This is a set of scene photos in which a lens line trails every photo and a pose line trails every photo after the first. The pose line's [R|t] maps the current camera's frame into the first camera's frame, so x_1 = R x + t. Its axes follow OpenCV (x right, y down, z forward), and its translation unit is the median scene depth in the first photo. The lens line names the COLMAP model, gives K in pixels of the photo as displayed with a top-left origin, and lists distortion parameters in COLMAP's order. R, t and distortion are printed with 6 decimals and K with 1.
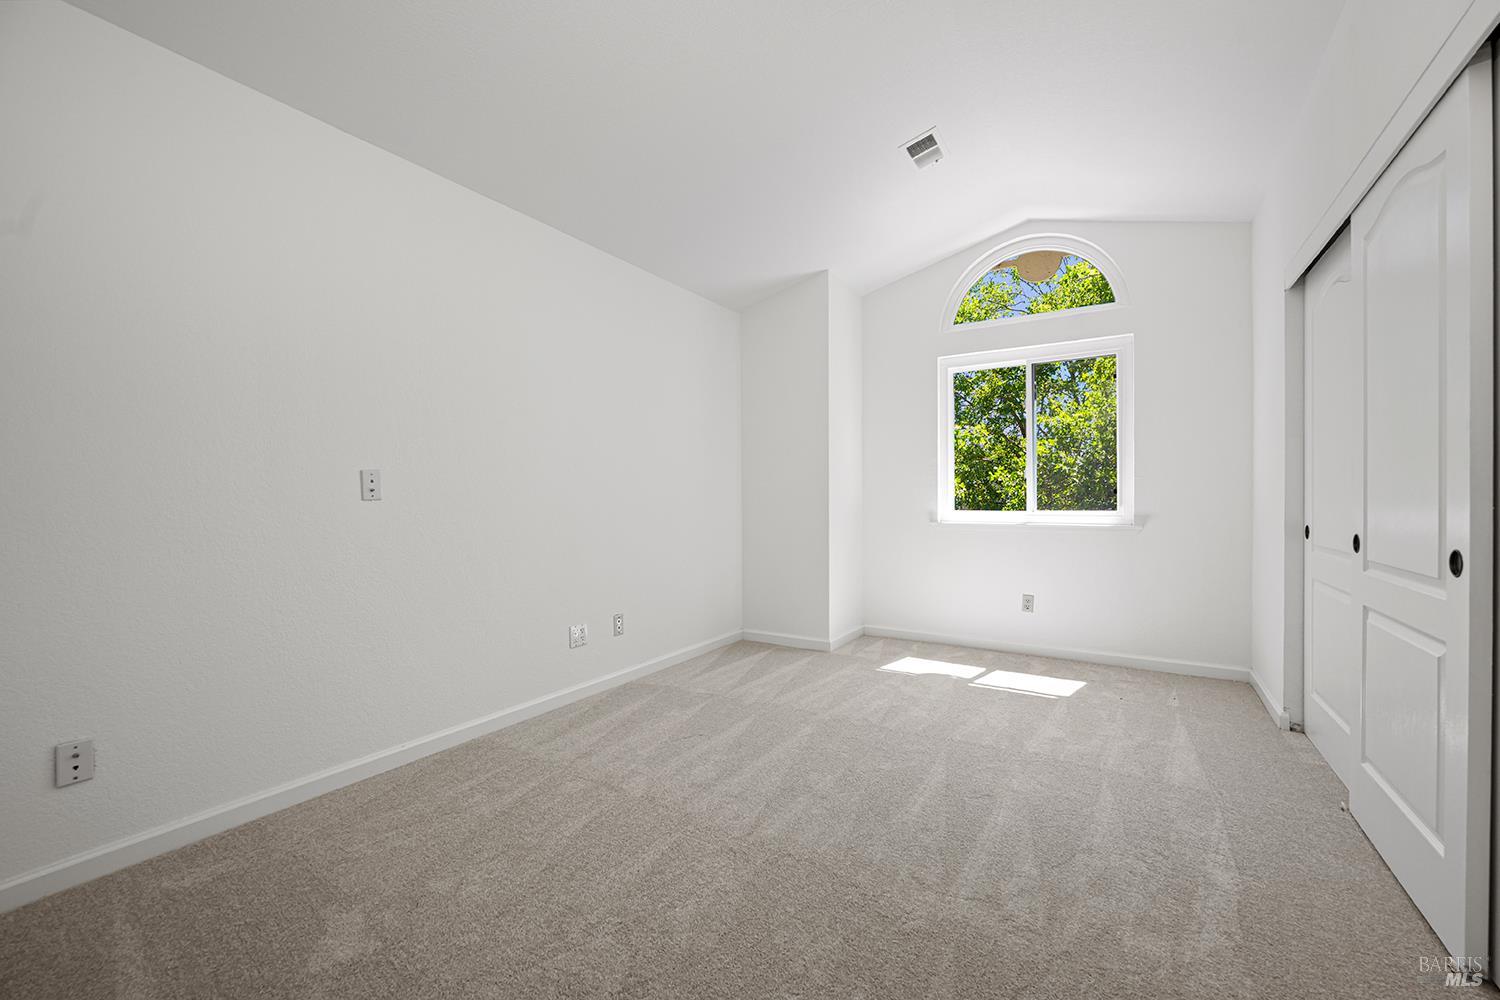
lens RADIAL K [[608.5, 0, 744.5], [0, 608.5, 495.9], [0, 0, 1]] dist [-0.002205, -0.000429]
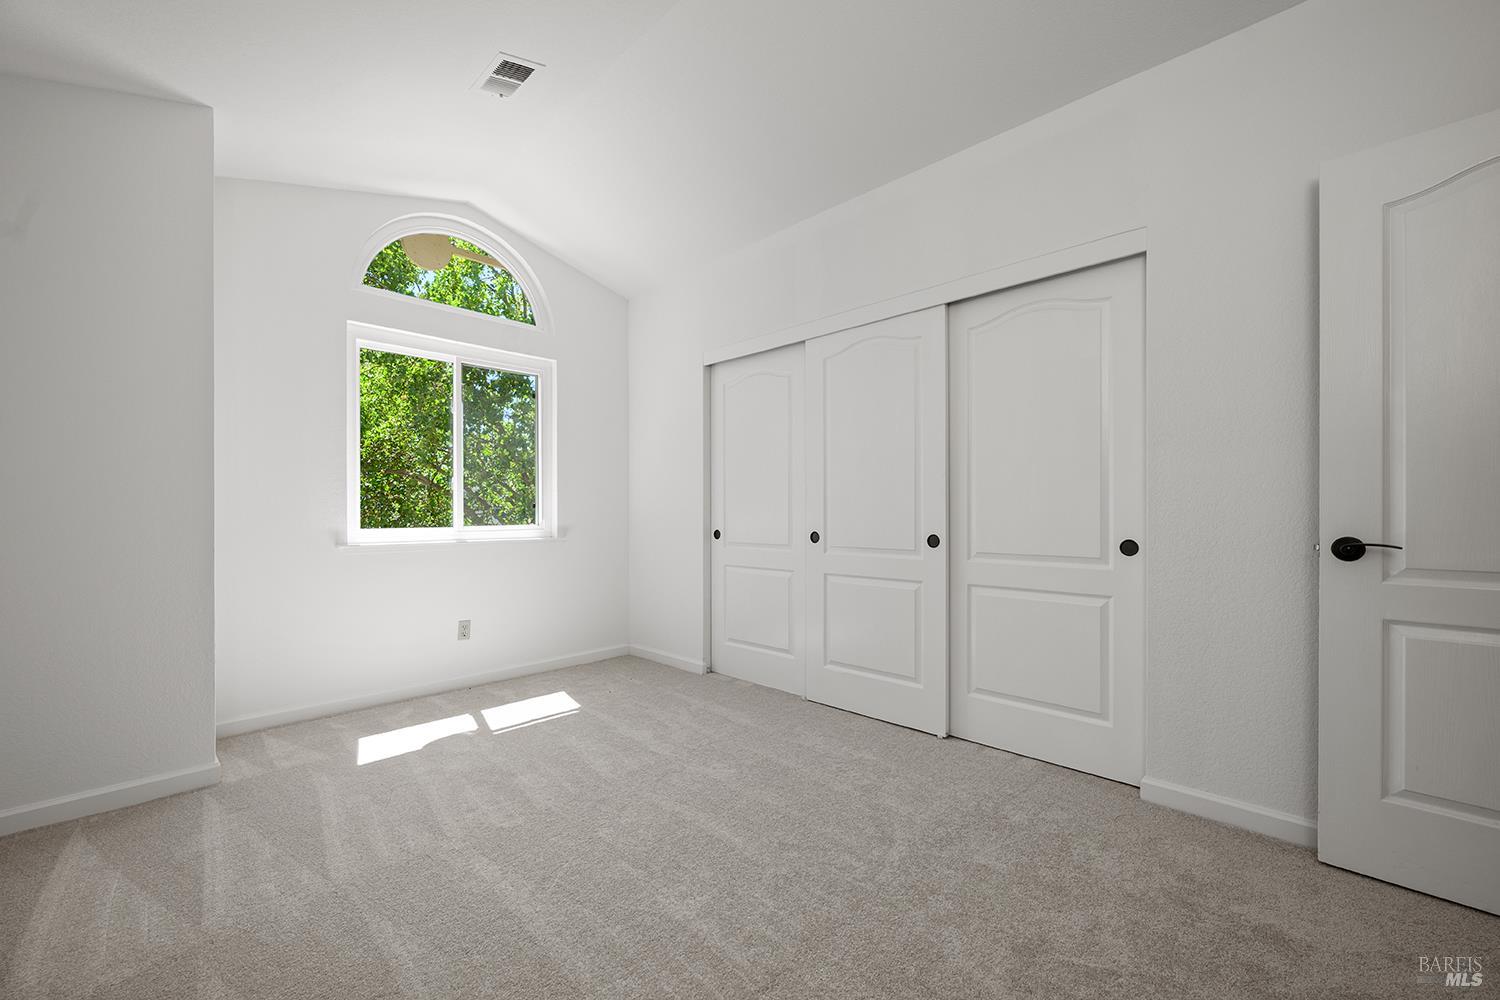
lens RADIAL K [[608.5, 0, 752.9], [0, 608.5, 508.9], [0, 0, 1]] dist [-0.002205, -0.000429]
pose [[0.190778, 0.006913, 0.981609, -0.358333], [0.002247, 0.999970, -0.007479, 0.006870], [-0.981631, 0.003633, 0.190757, 0.449824]]
